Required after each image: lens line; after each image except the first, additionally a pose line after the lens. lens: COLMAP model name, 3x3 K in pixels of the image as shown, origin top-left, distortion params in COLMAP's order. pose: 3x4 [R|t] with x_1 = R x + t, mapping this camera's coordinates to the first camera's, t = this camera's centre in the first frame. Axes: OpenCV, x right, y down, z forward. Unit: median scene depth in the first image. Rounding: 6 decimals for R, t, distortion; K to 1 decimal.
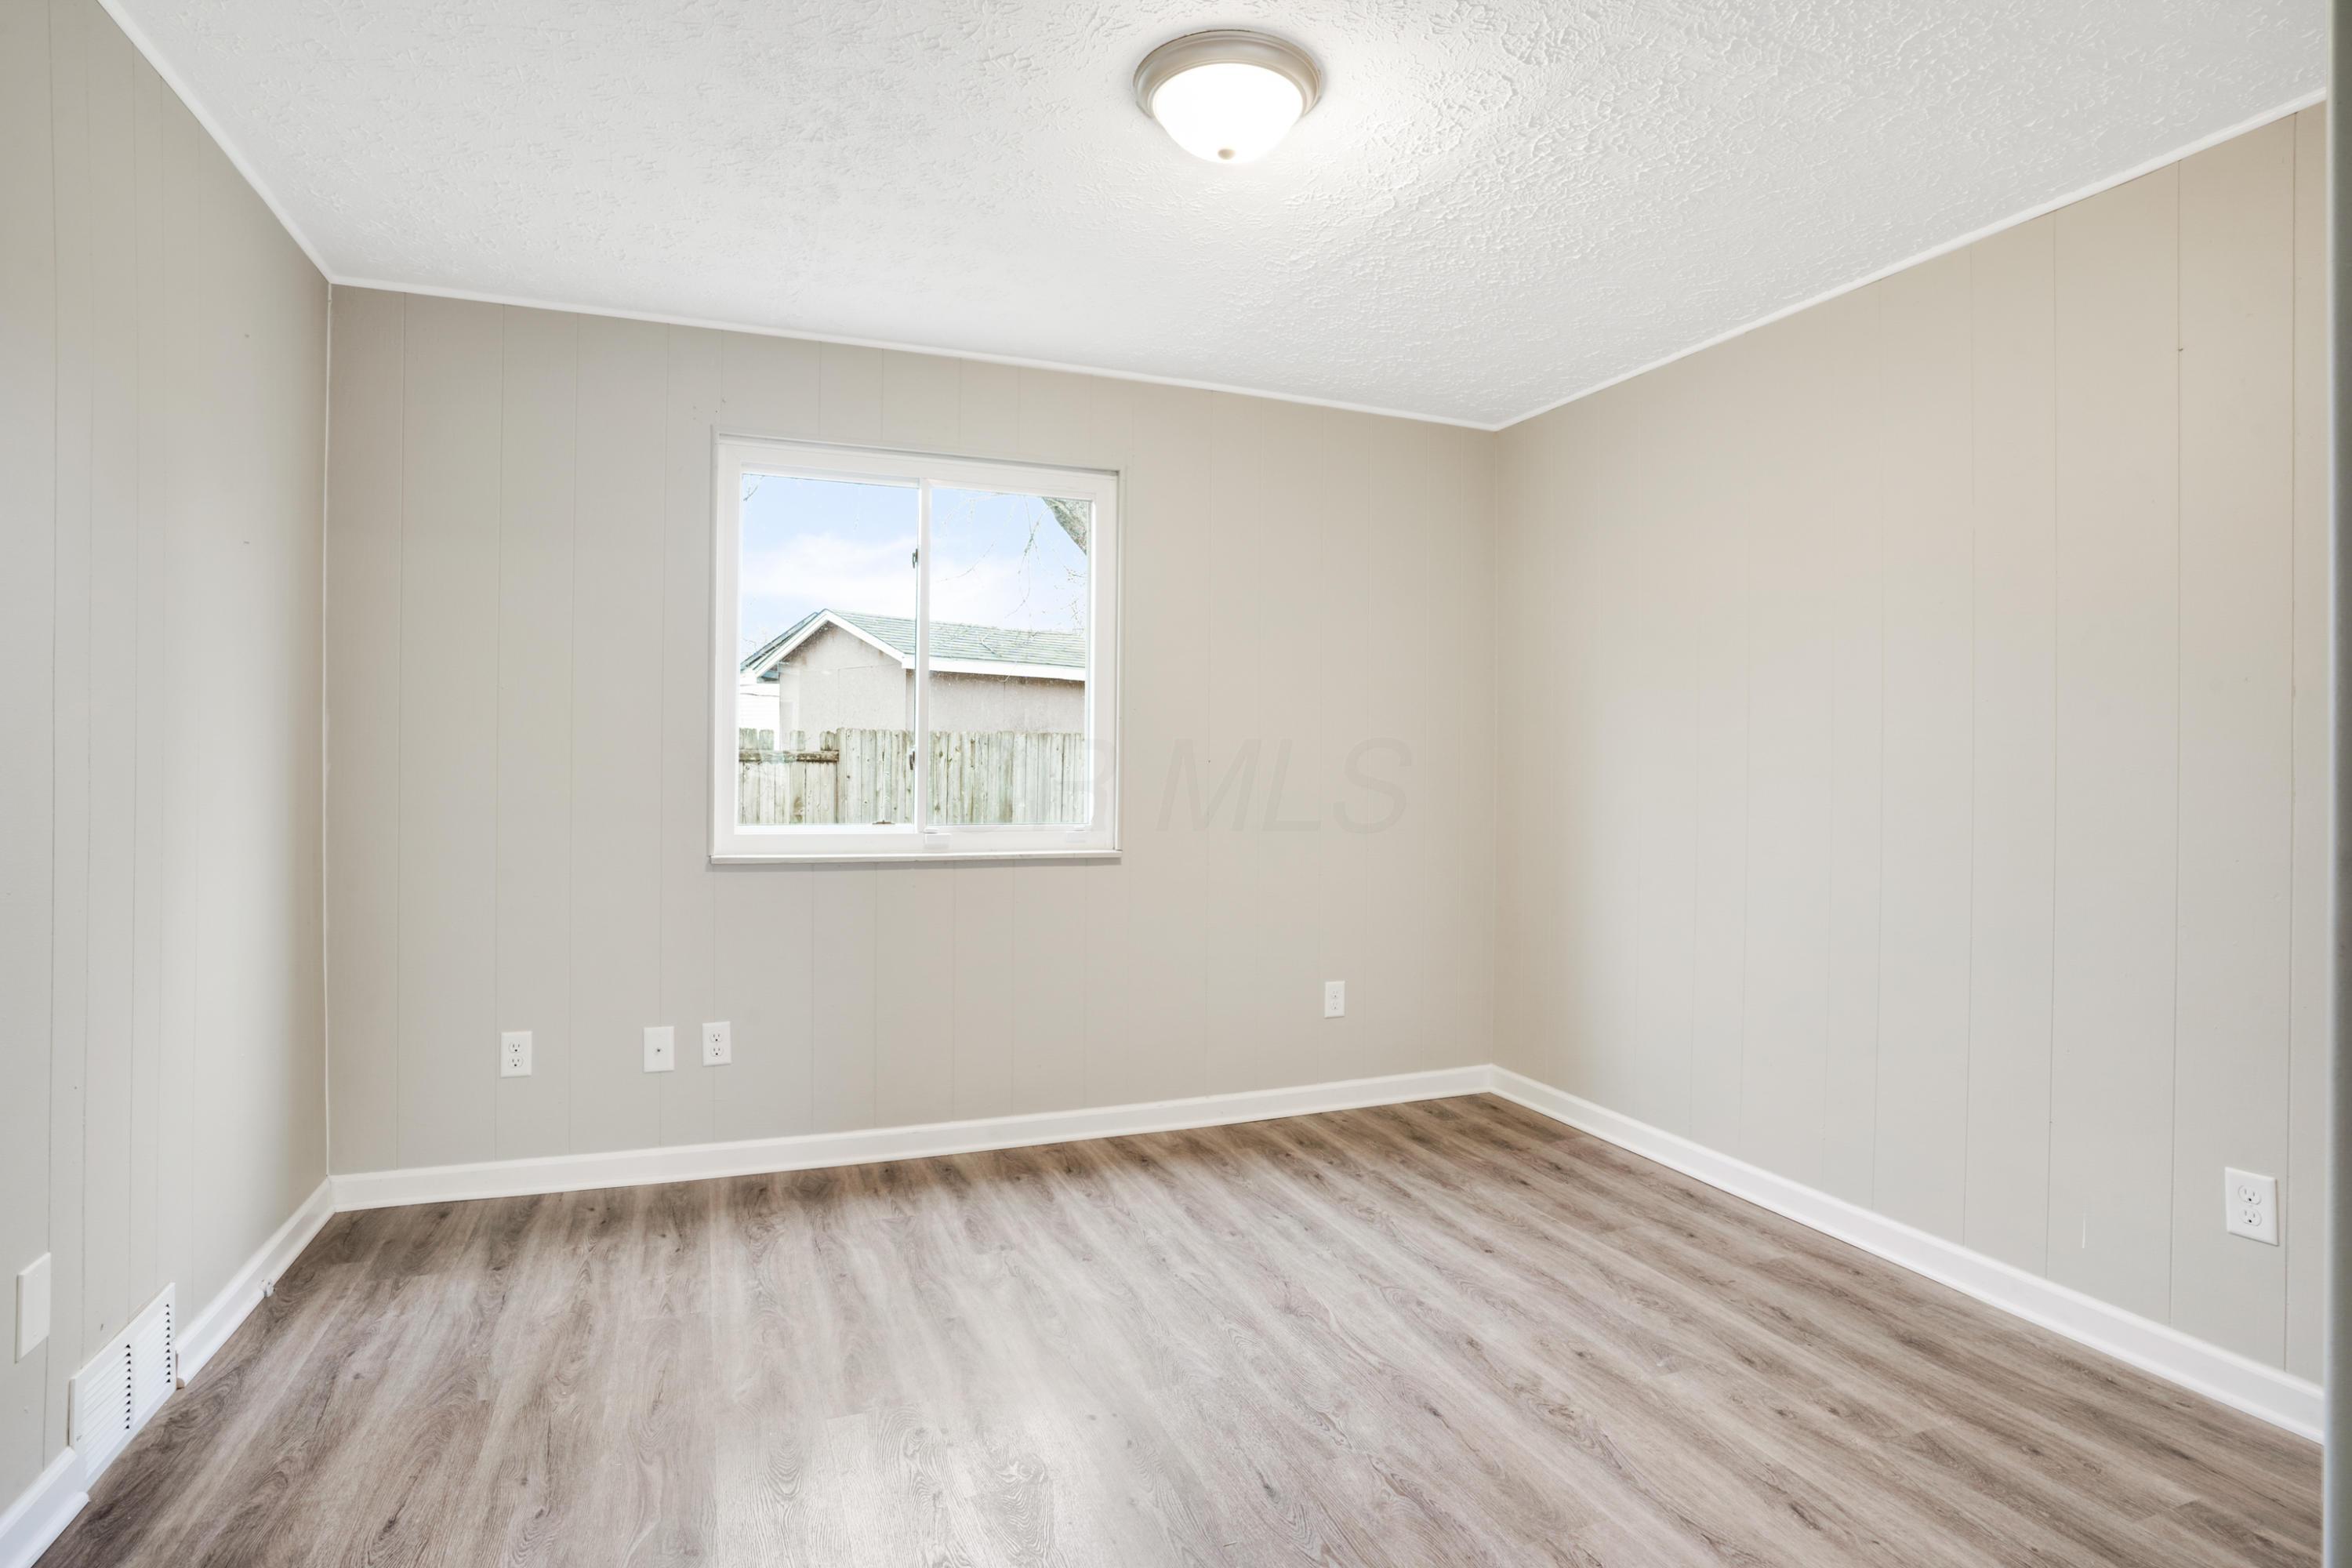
lens RADIAL K [[1162.2, 0, 1175.1], [0, 1162.2, 778.0], [0, 0, 1]] dist [-0.063288, 0.029610]
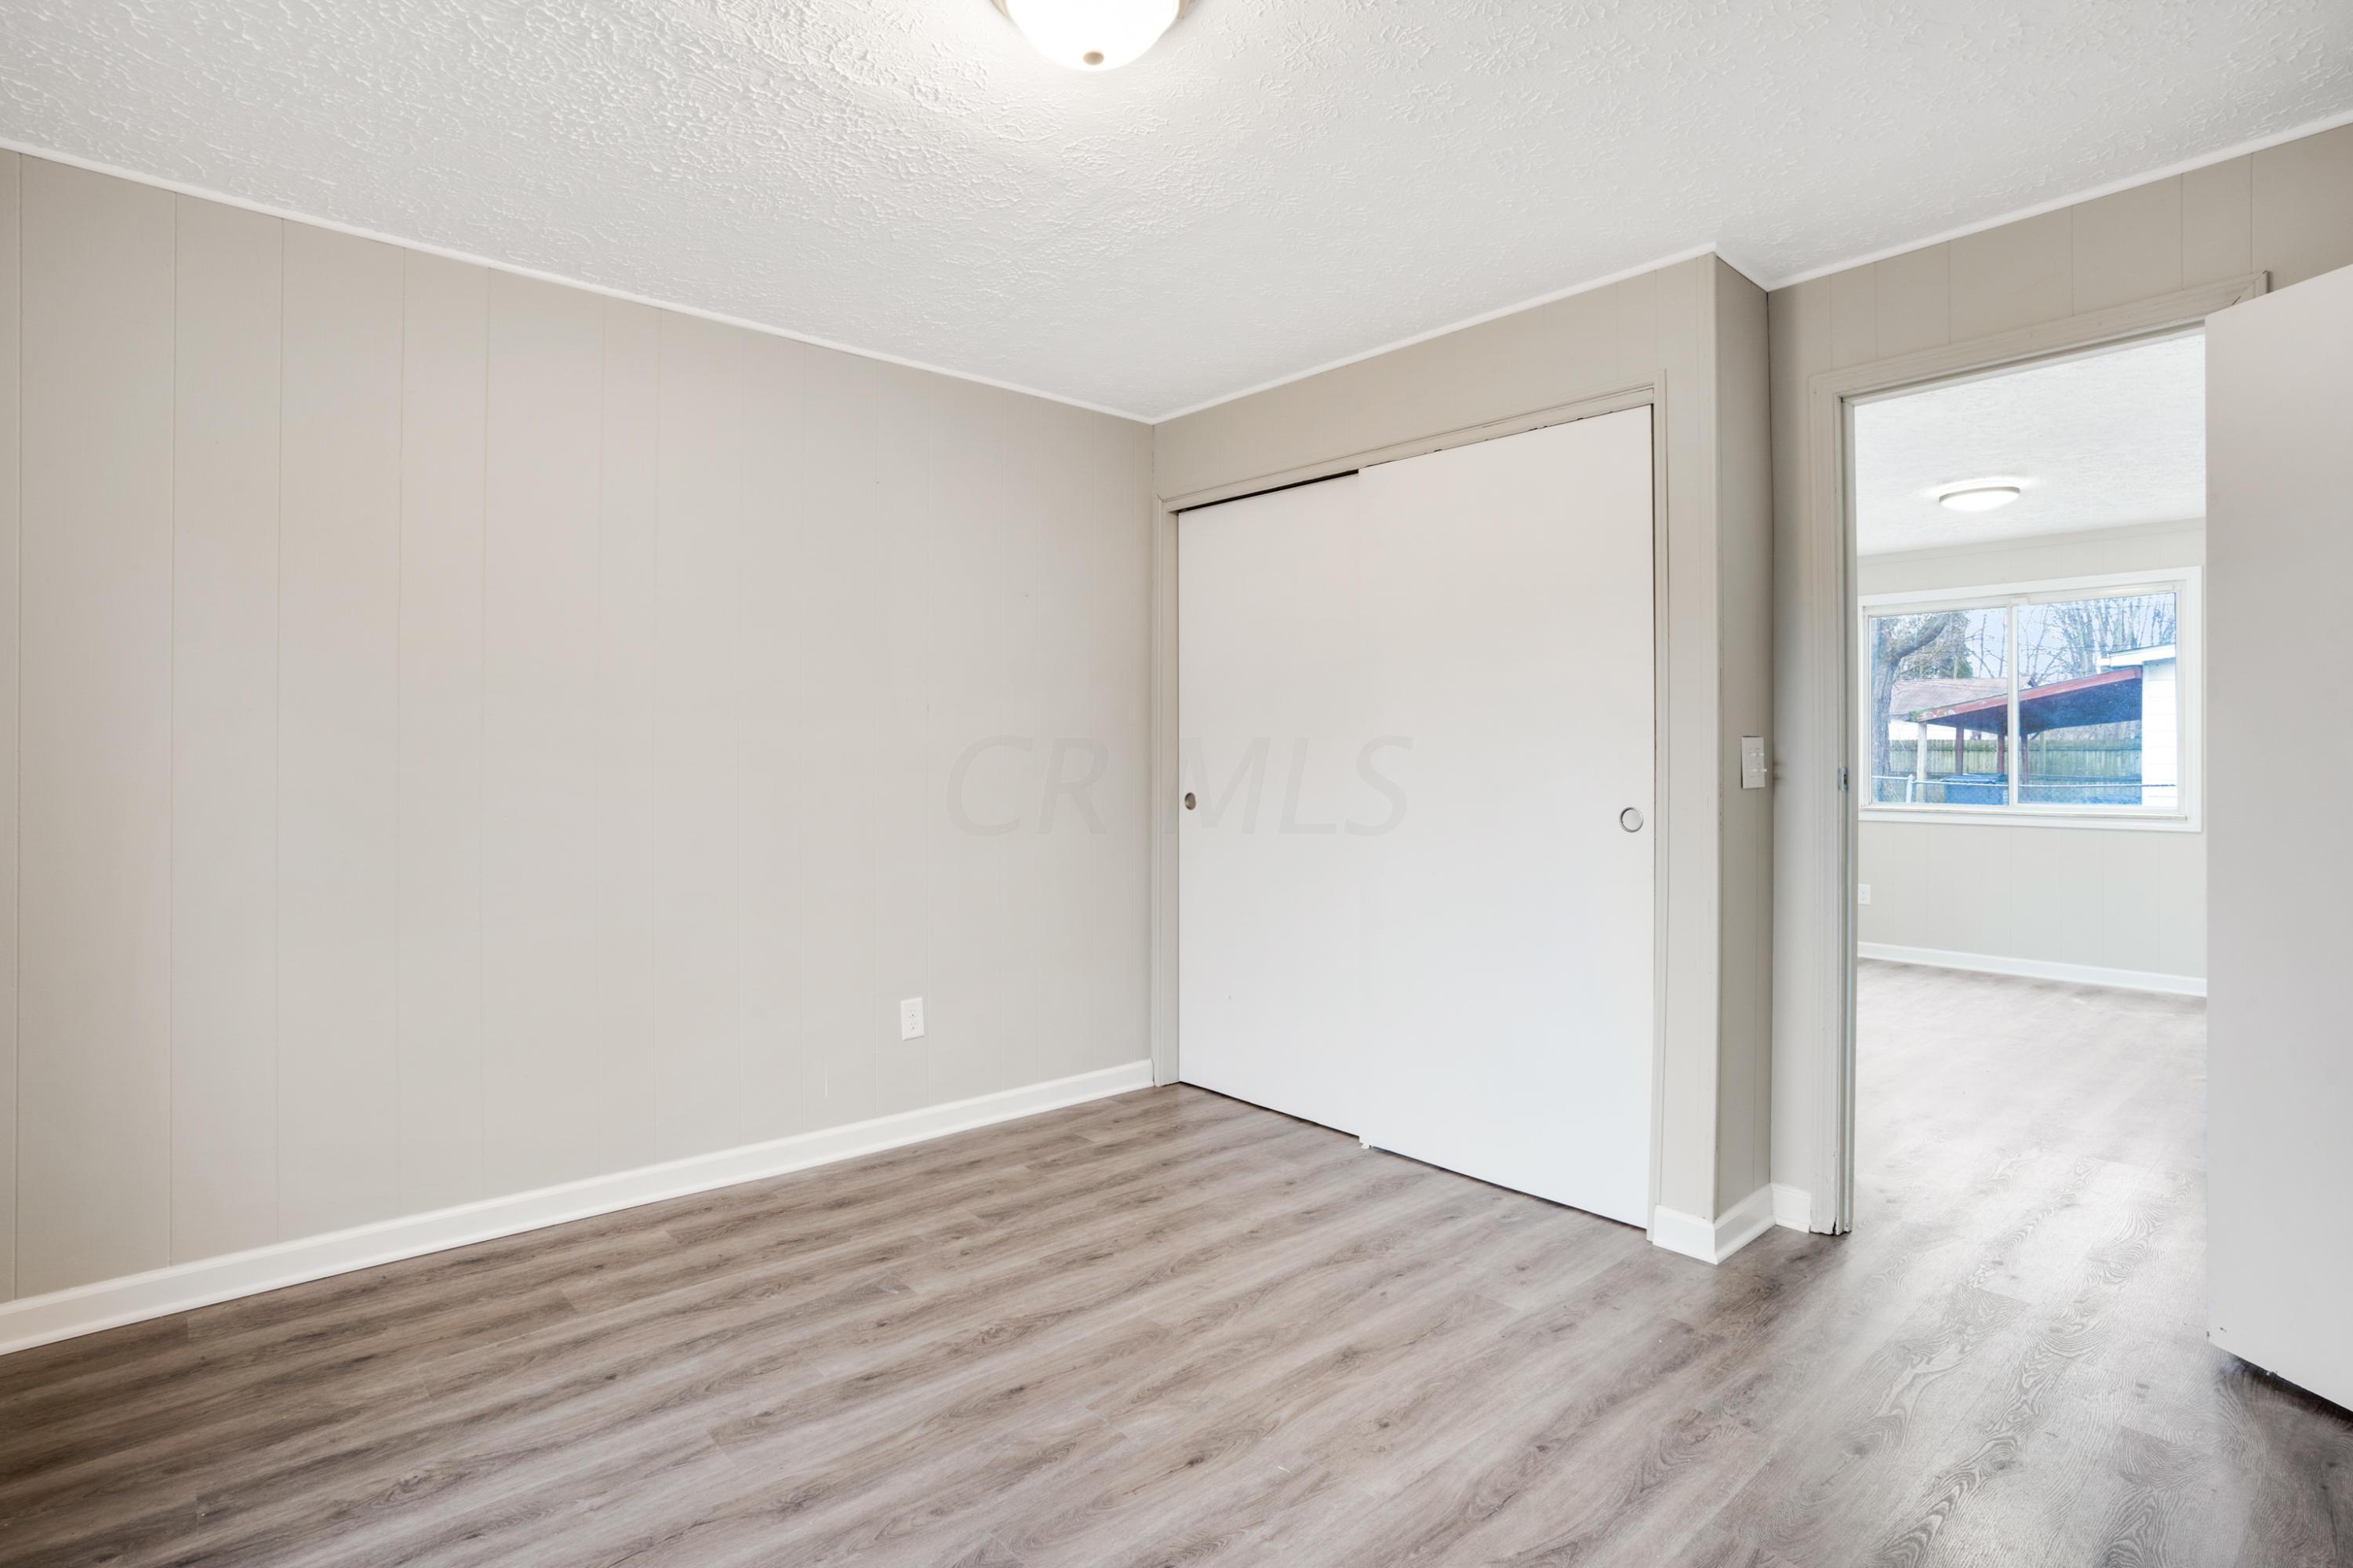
lens RADIAL K [[1162.8, 0, 1175.5], [0, 1162.8, 778.0], [0, 0, 1]] dist [-0.063288, 0.029610]
pose [[-0.333726, -0.021790, 0.942418, -0.617287], [0.007081, 0.999647, 0.025621, -0.011813], [-0.942644, 0.015224, -0.333454, 0.962449]]
